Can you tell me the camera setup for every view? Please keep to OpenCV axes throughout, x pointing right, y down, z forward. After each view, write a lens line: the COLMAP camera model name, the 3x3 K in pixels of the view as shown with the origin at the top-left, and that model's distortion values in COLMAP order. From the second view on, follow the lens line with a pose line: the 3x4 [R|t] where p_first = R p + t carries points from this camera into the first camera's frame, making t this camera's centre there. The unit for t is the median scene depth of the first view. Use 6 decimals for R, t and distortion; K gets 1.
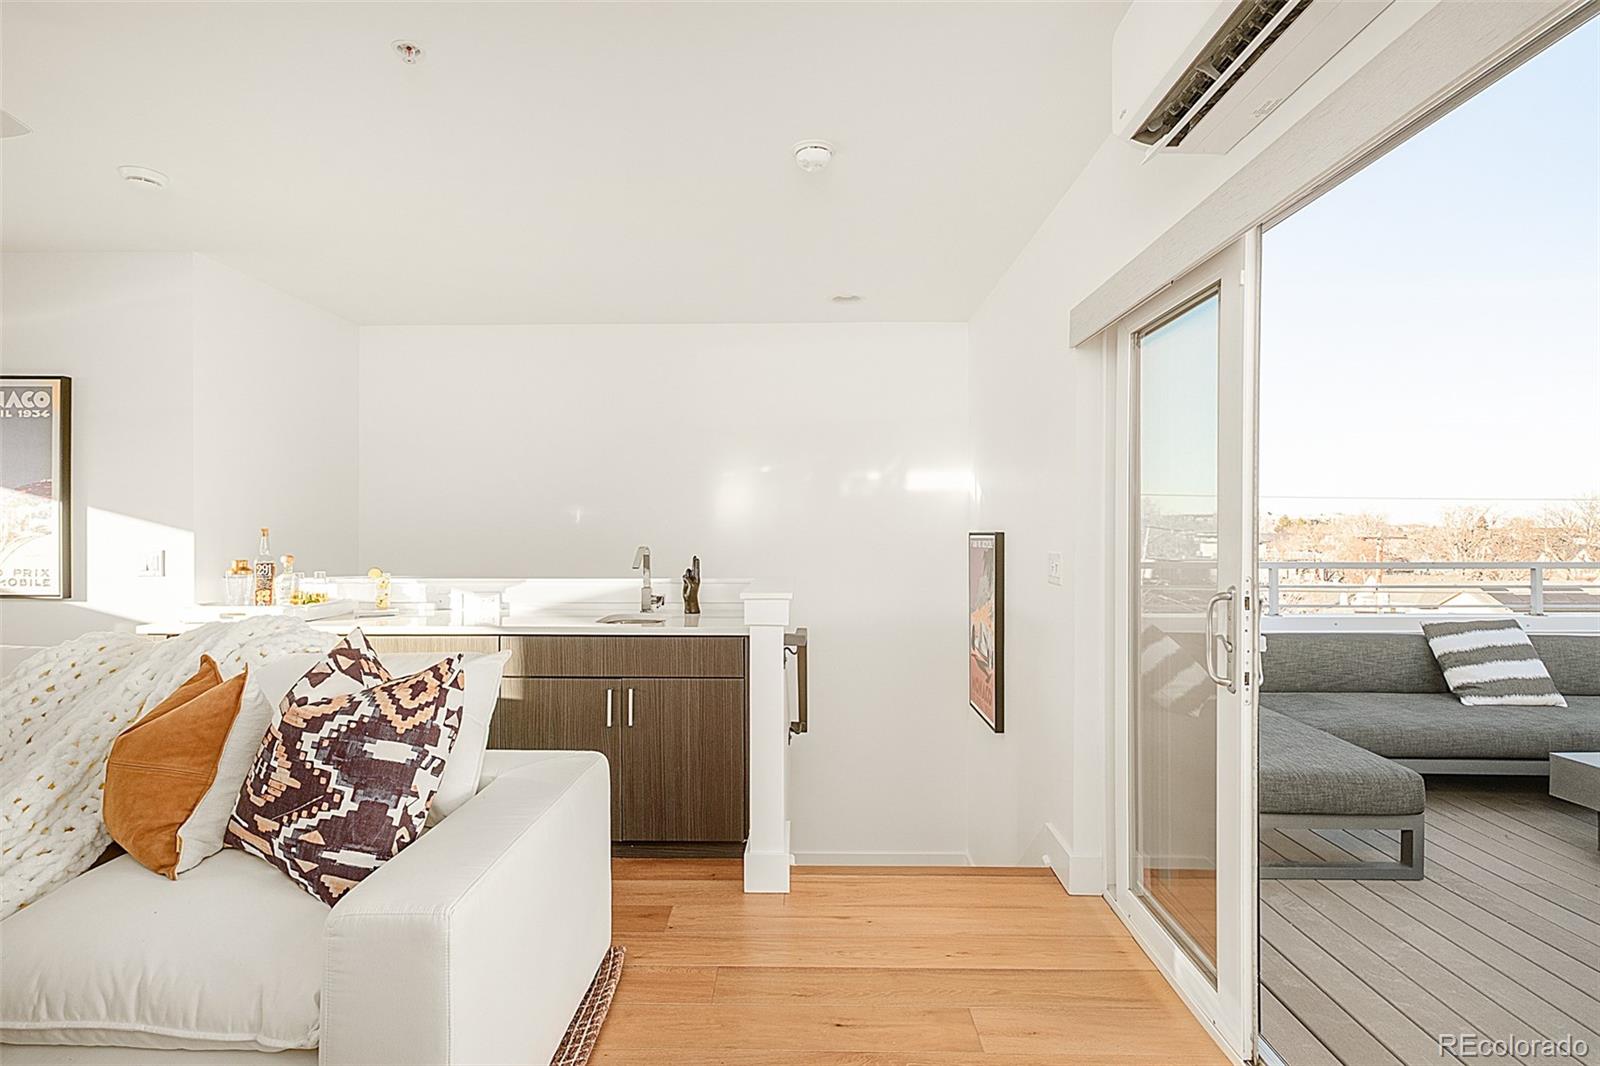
lens RADIAL K [[844.4, 0, 800.1], [0, 844.4, 531.2], [0, 0, 1]] dist [-0.003049, 0.003851]
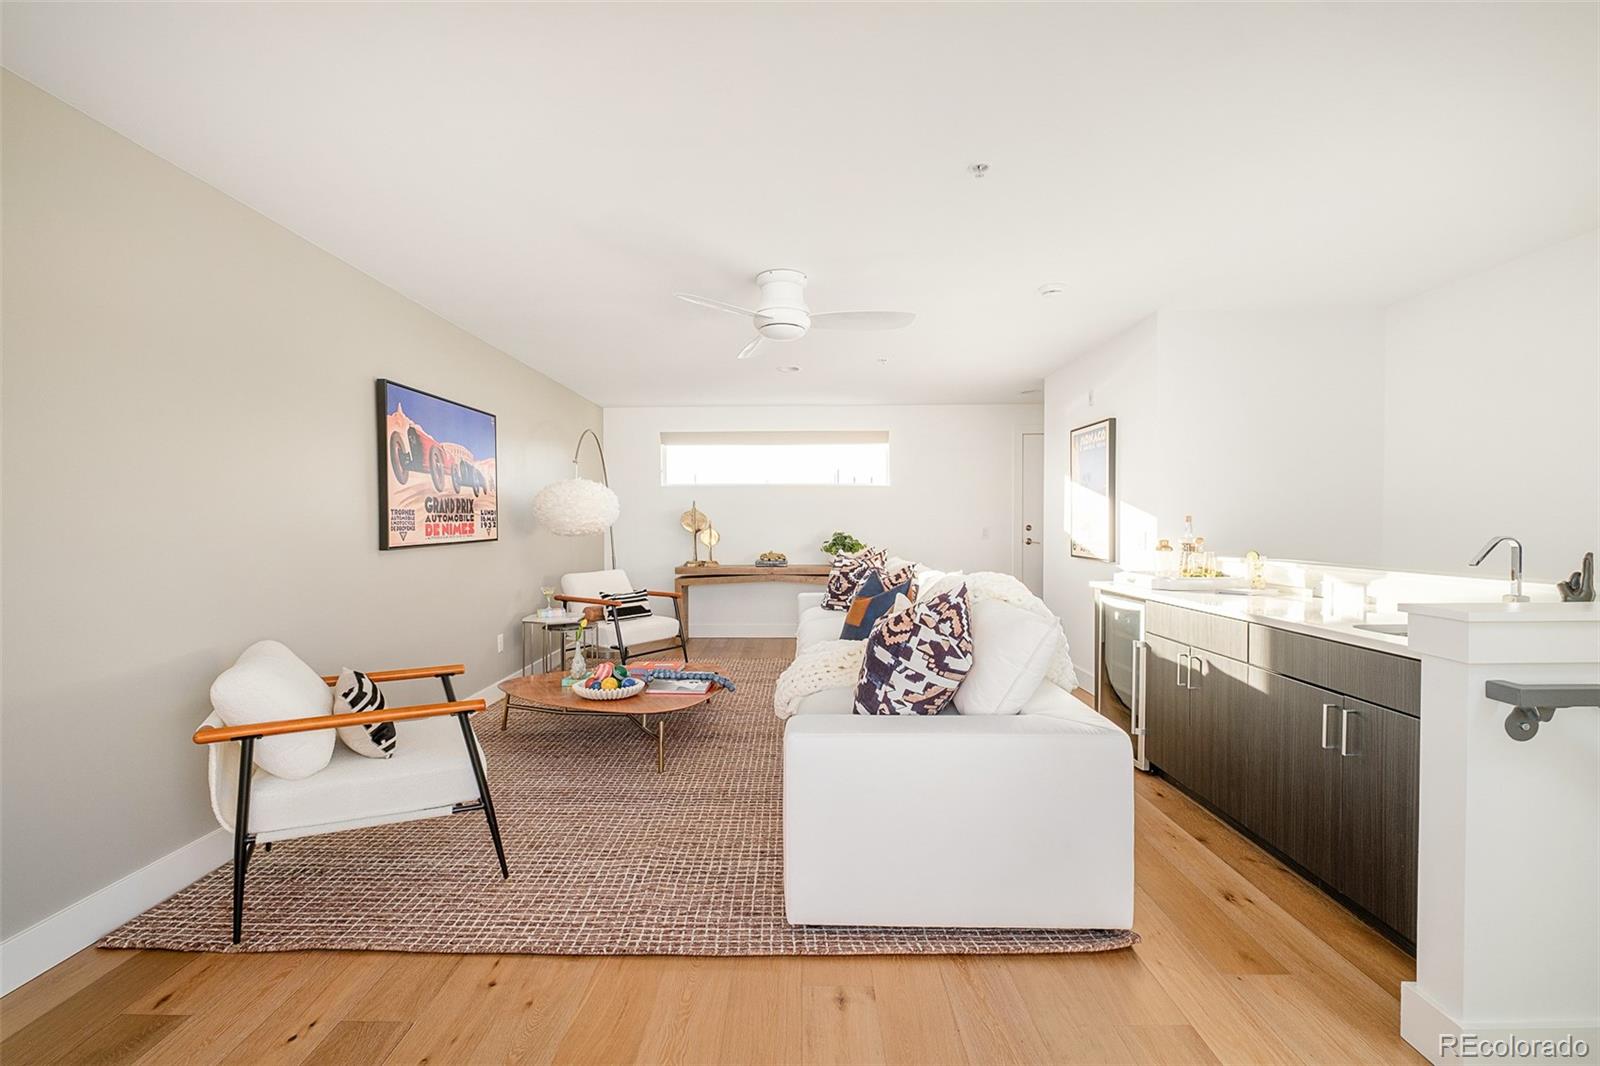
lens RADIAL K [[709.1, 0, 764.1], [0, 709.1, 516.8], [0, 0, 1]] dist [-0.006223, 0.000478]
pose [[-0.029617, -0.007541, -0.999533, 0.819575], [0.004538, 0.999960, -0.007679, 0.007234], [0.999551, -0.004763, -0.029581, 0.765463]]
